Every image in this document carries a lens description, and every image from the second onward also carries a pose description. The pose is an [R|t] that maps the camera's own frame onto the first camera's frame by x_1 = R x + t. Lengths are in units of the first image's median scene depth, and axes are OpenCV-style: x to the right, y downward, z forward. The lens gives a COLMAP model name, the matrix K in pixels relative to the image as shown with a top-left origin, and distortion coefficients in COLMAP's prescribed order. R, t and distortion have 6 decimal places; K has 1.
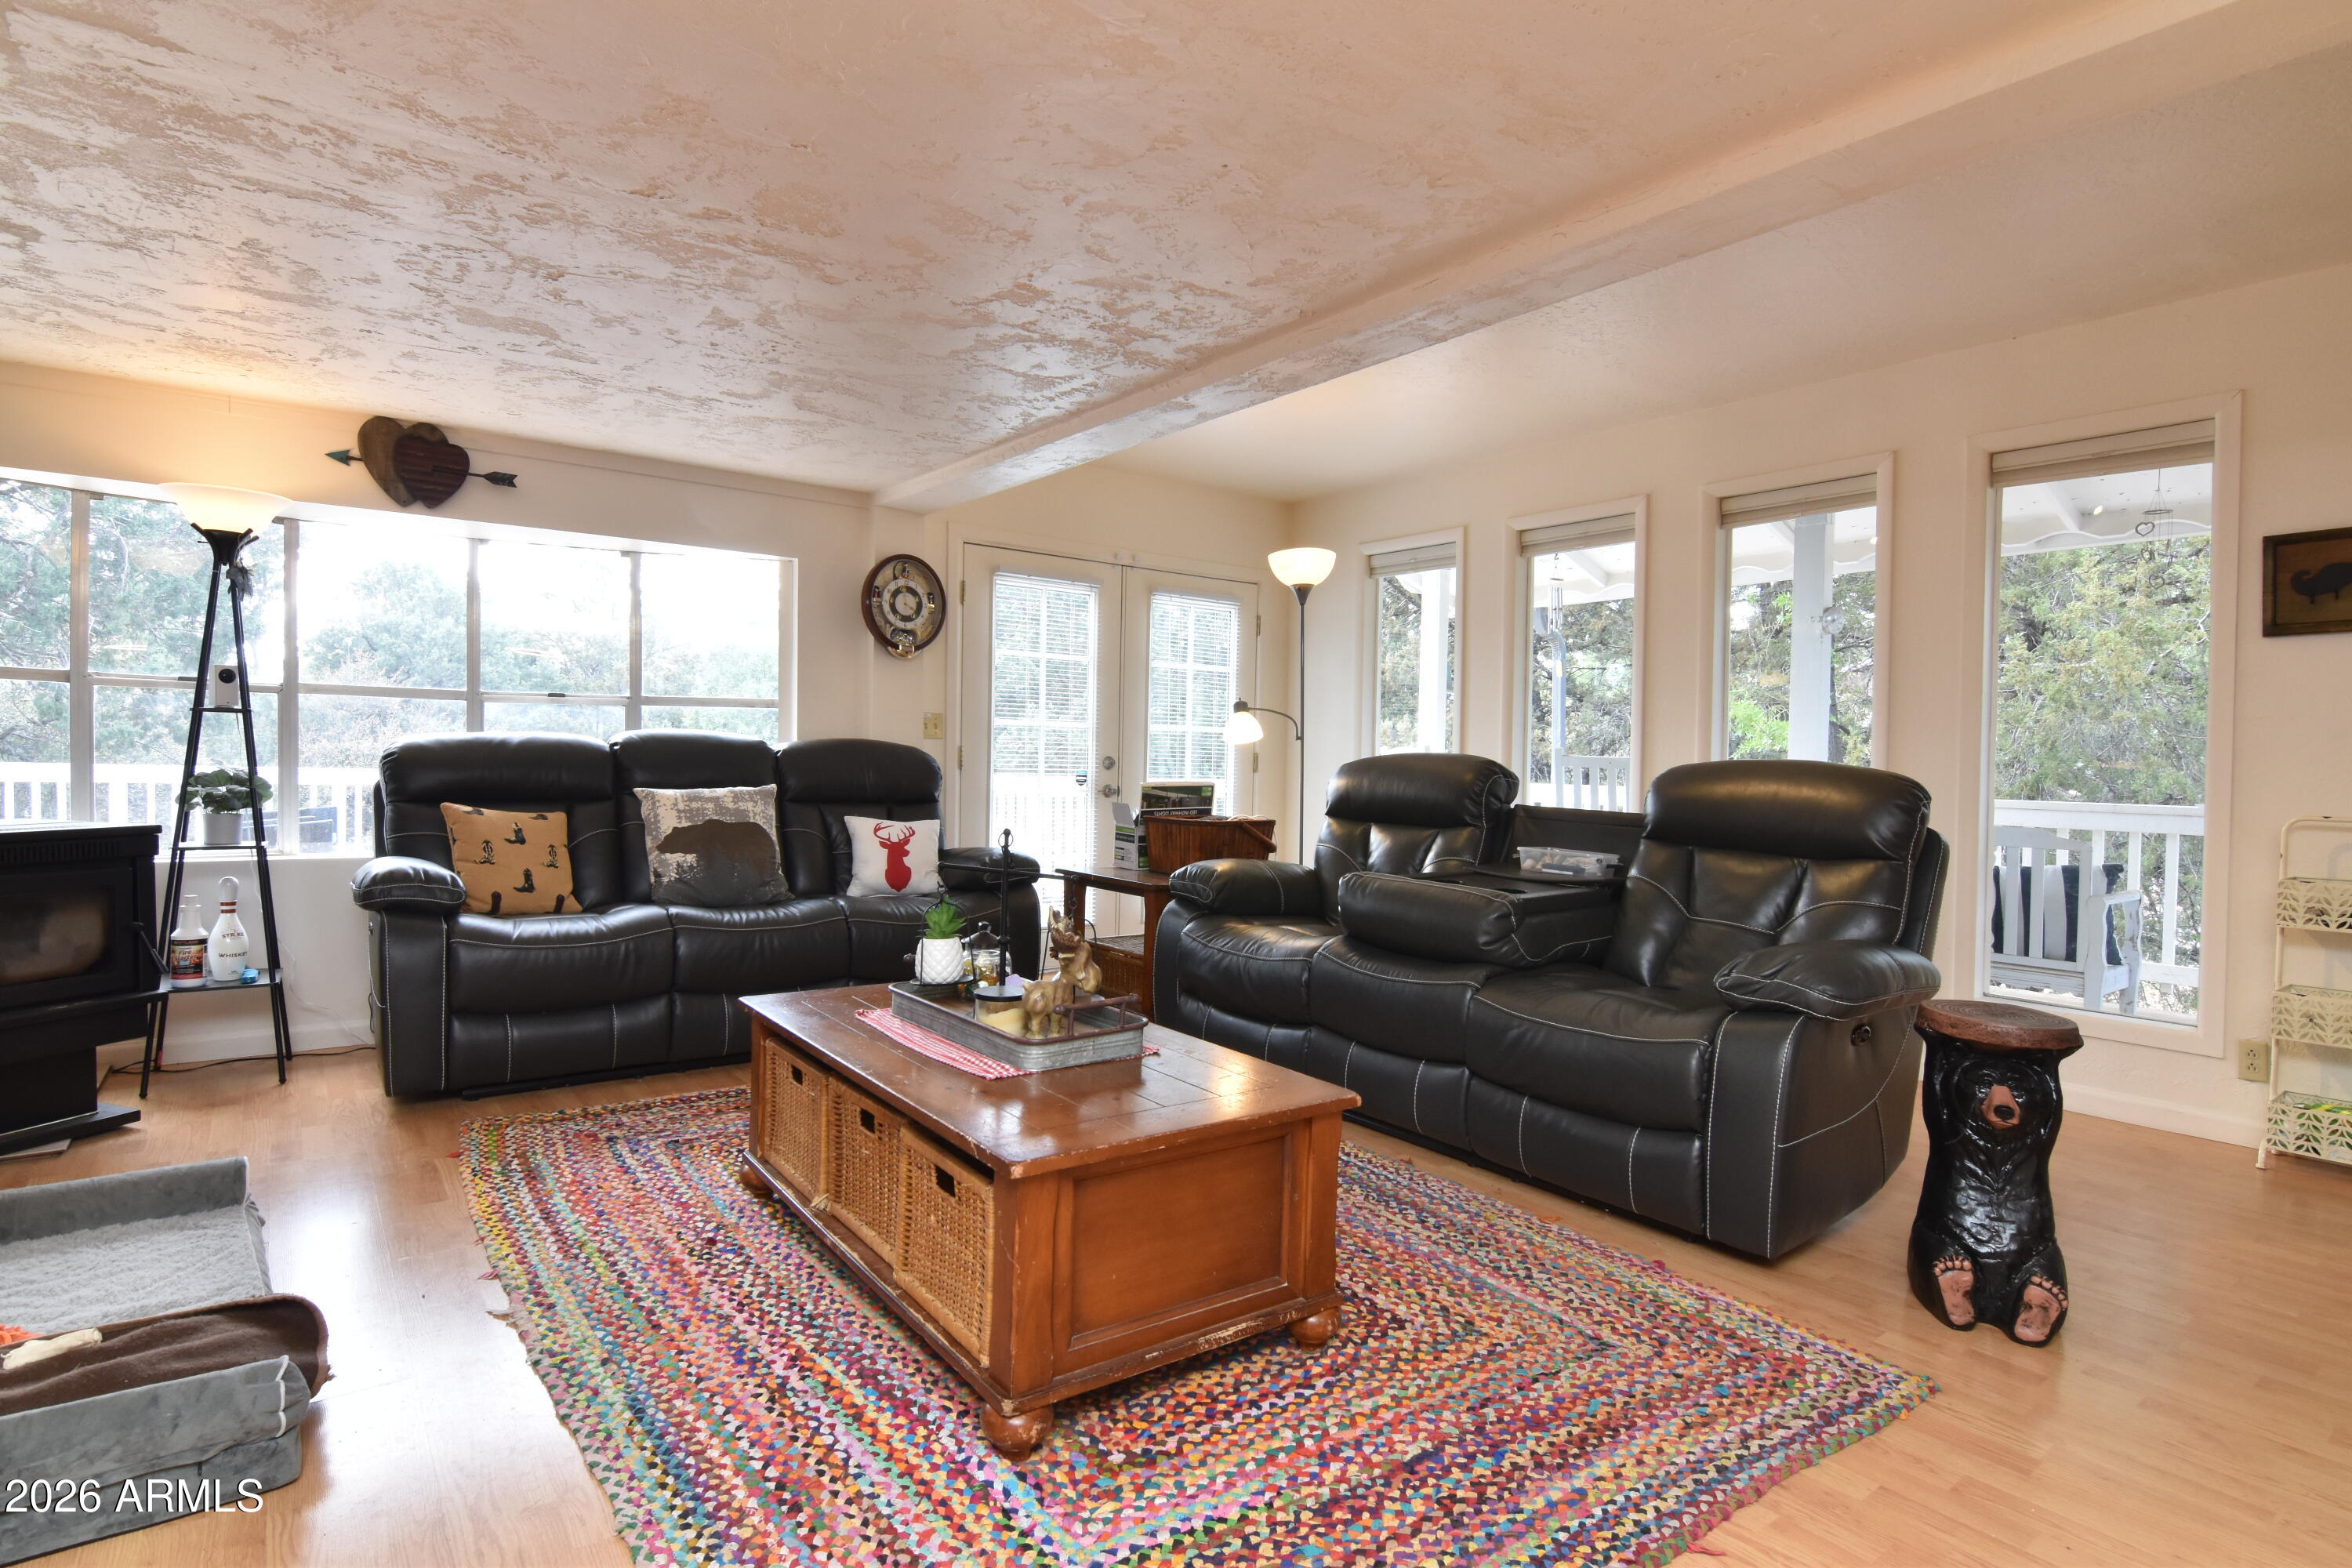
lens RADIAL K [[1172.1, 0, 1166.9], [0, 1172.1, 790.9], [0, 0, 1]] dist [-0.002972, -0.014820]
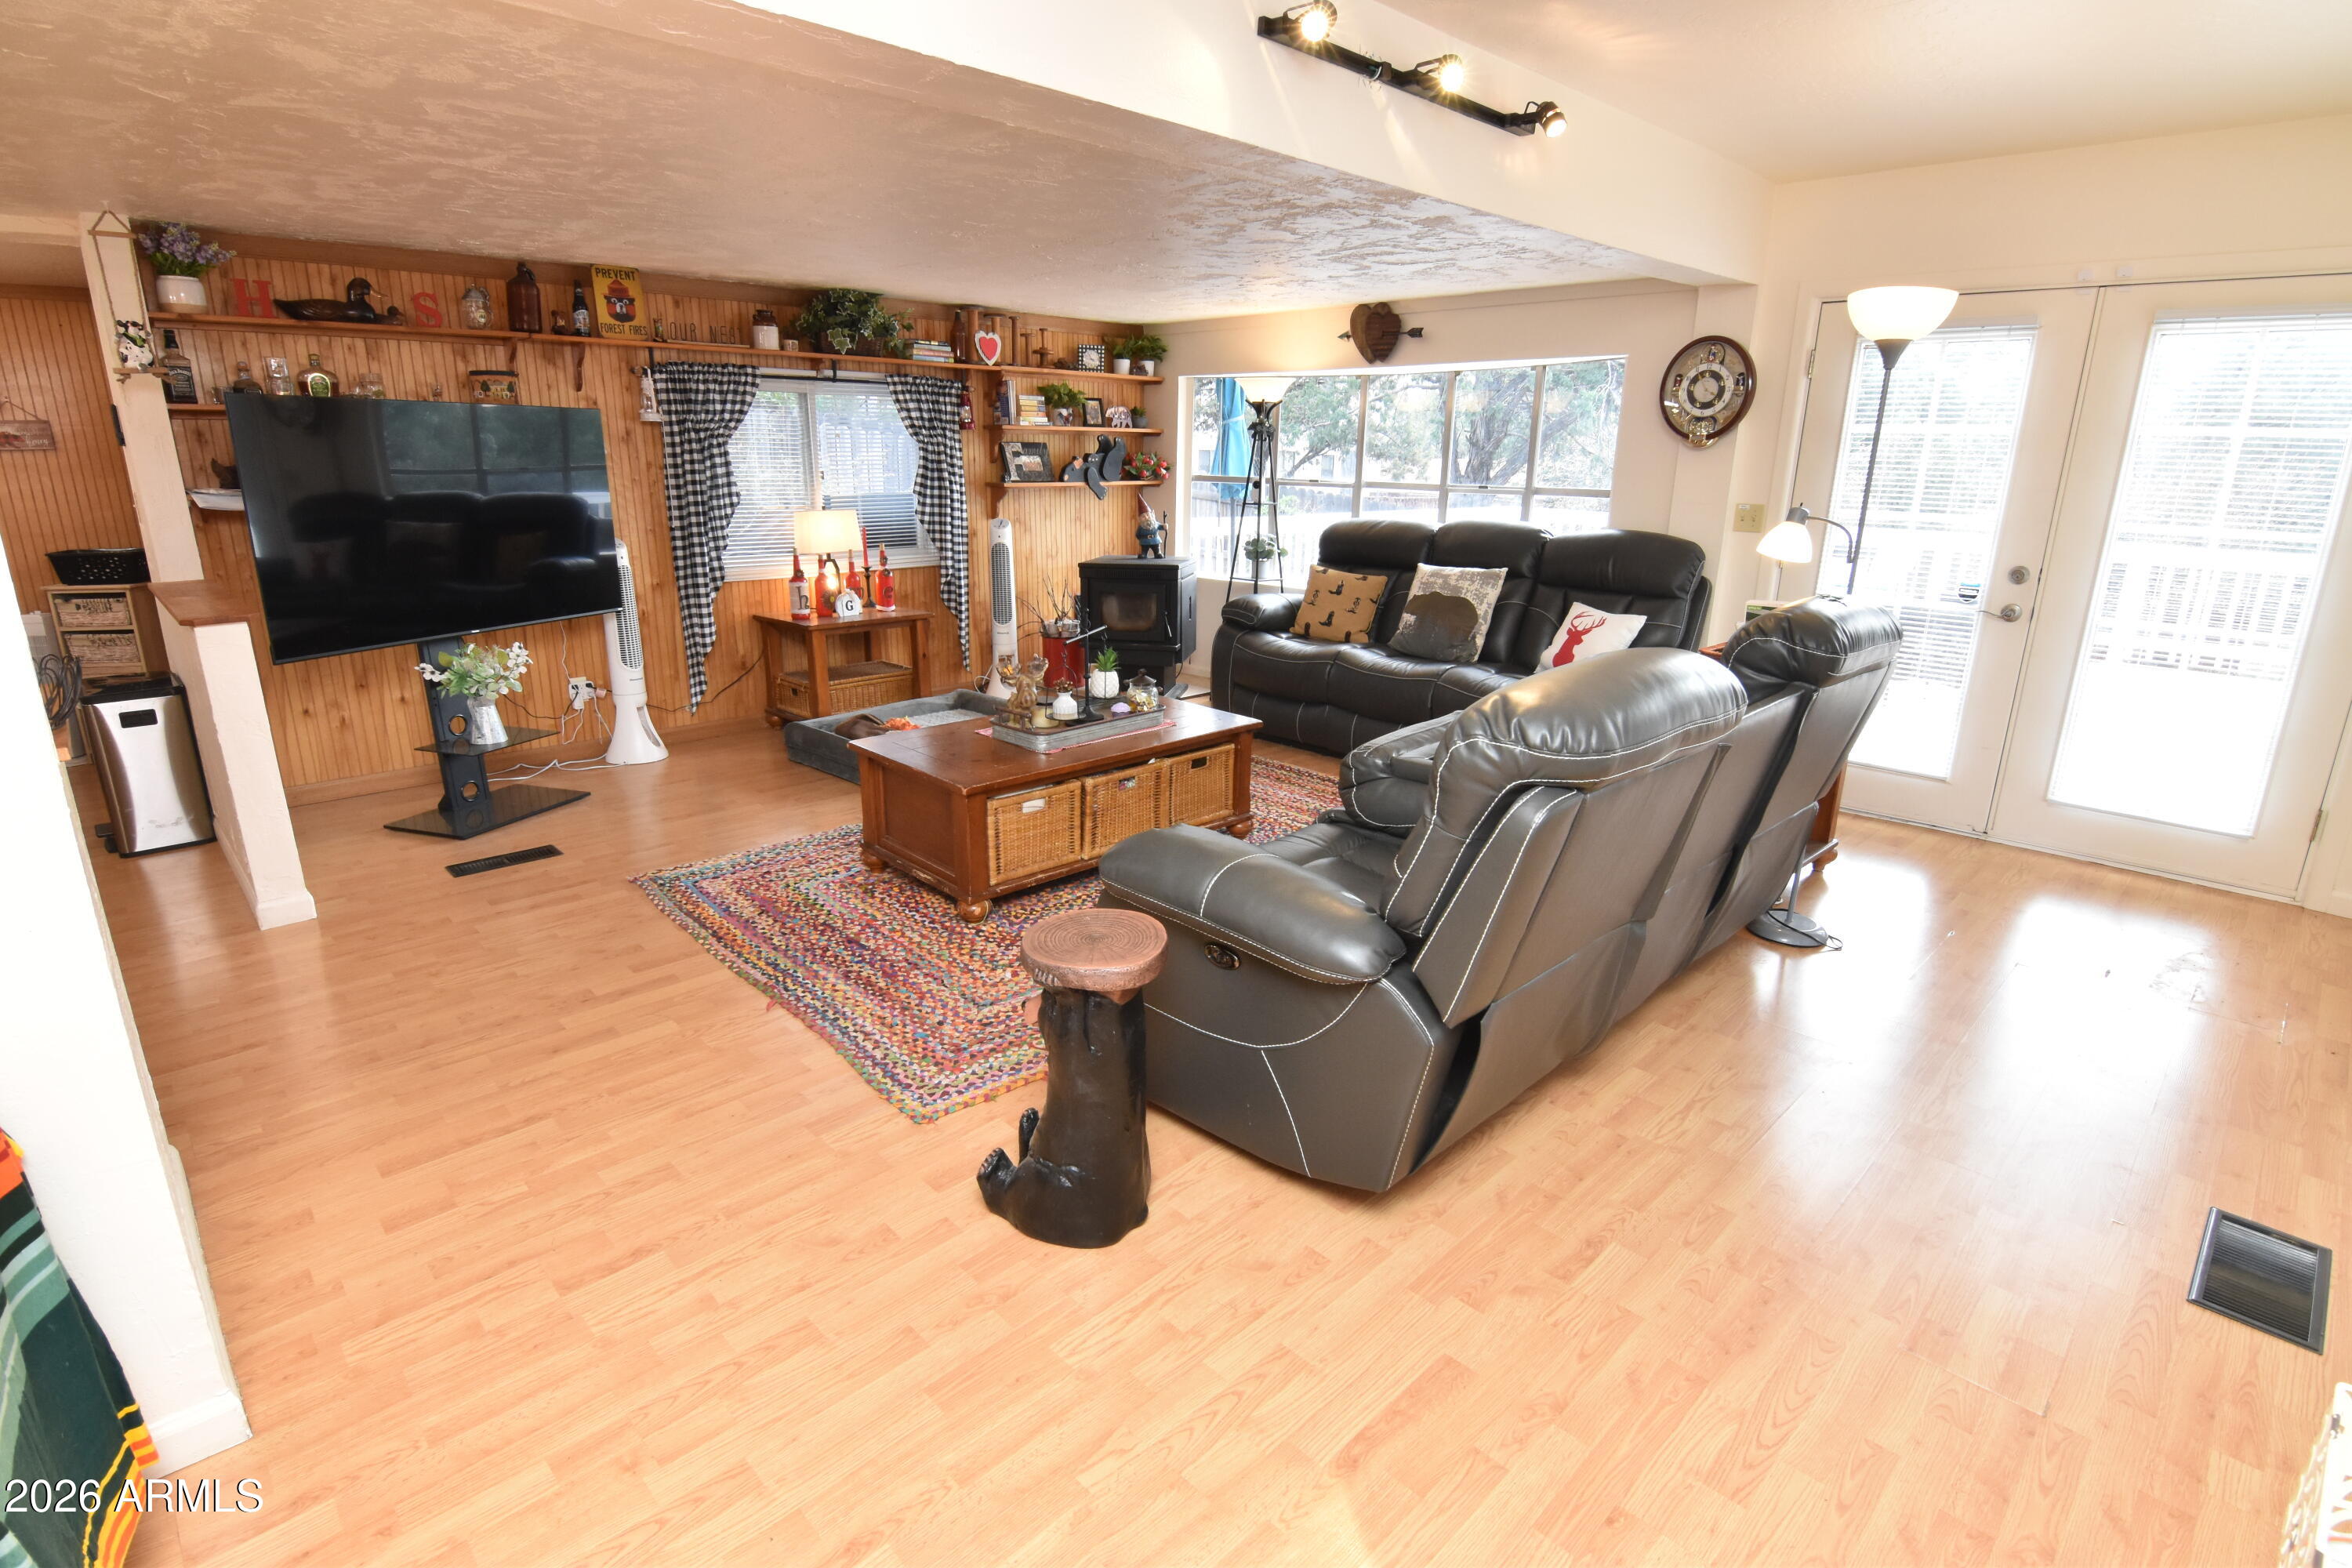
lens RADIAL K [[1153.9, 0, 1162.9], [0, 1153.9, 785.5], [0, 0, 1]] dist [-0.001363, -0.015026]
pose [[0.120279, 0.258548, -0.958481, 0.834149], [-0.038004, 0.965982, 0.255802, -0.081410], [0.992012, 0.005658, 0.126013, 0.508308]]
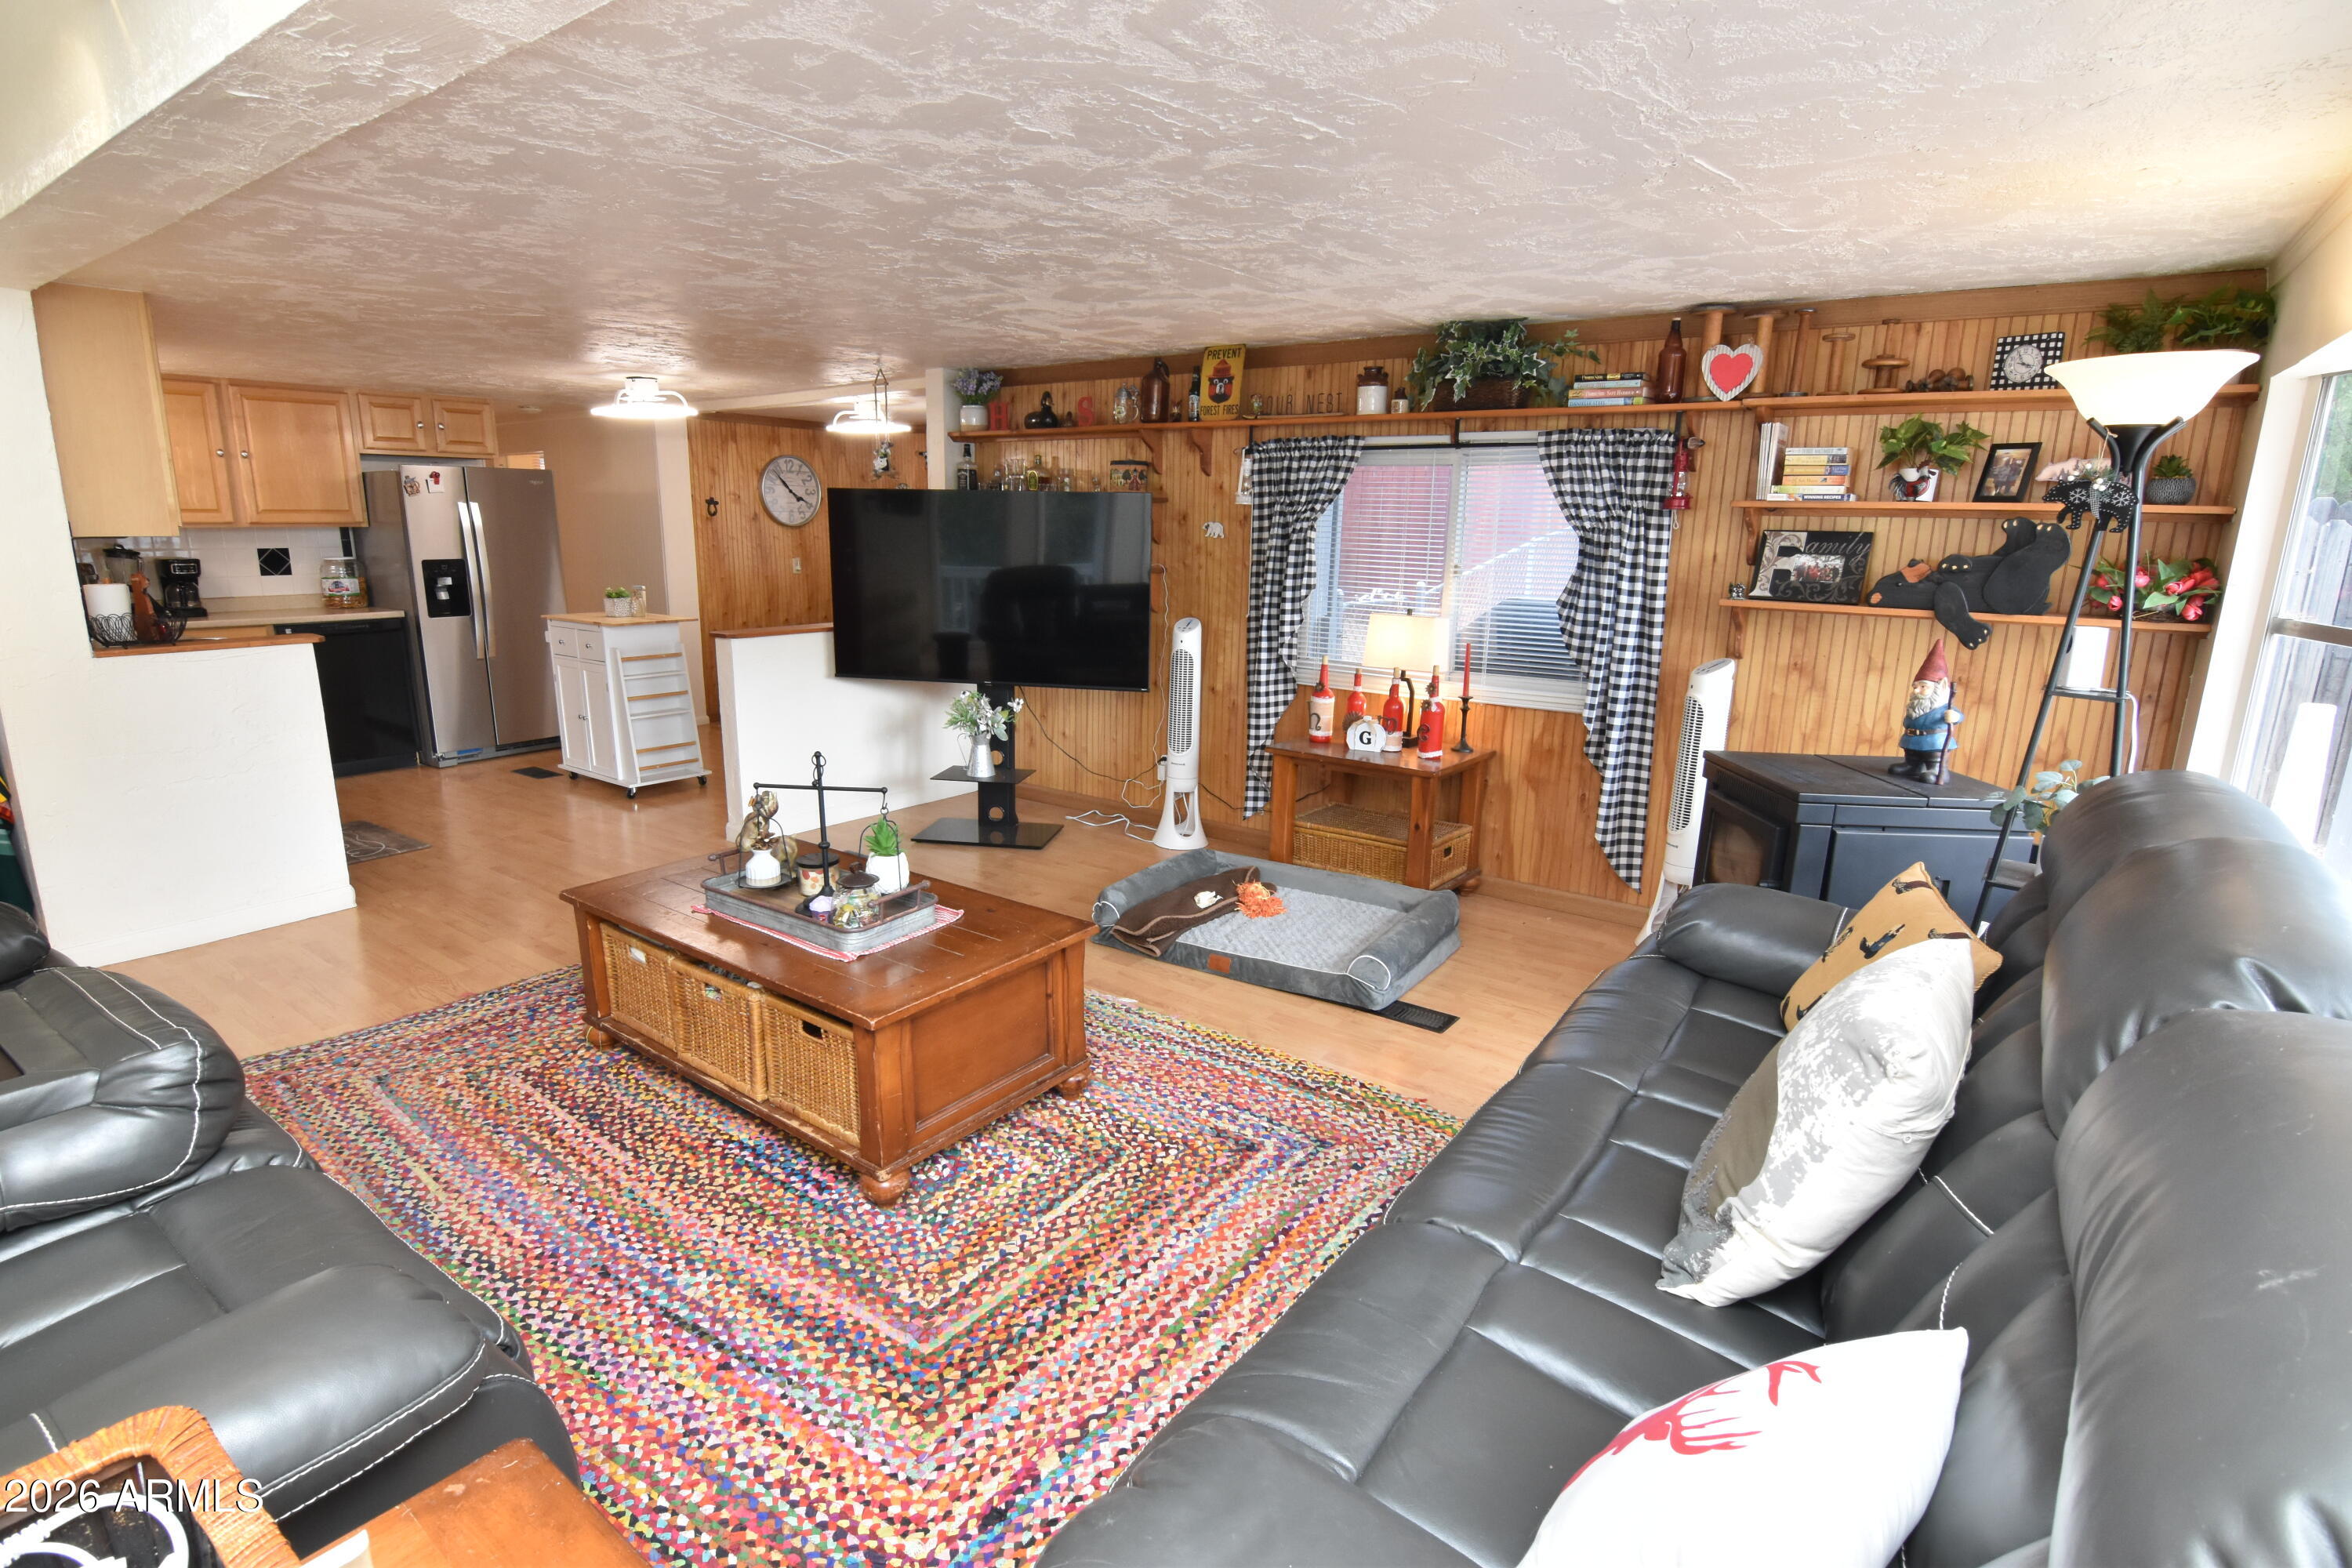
lens RADIAL K [[1153.9, 0, 1162.9], [0, 1153.9, 785.5], [0, 0, 1]] dist [-0.001363, -0.015026]
pose [[-0.959244, 0.027733, -0.281215, -0.079482], [-0.044716, 0.967736, 0.247967, -0.130804], [0.279019, 0.250436, -0.927055, 1.215648]]
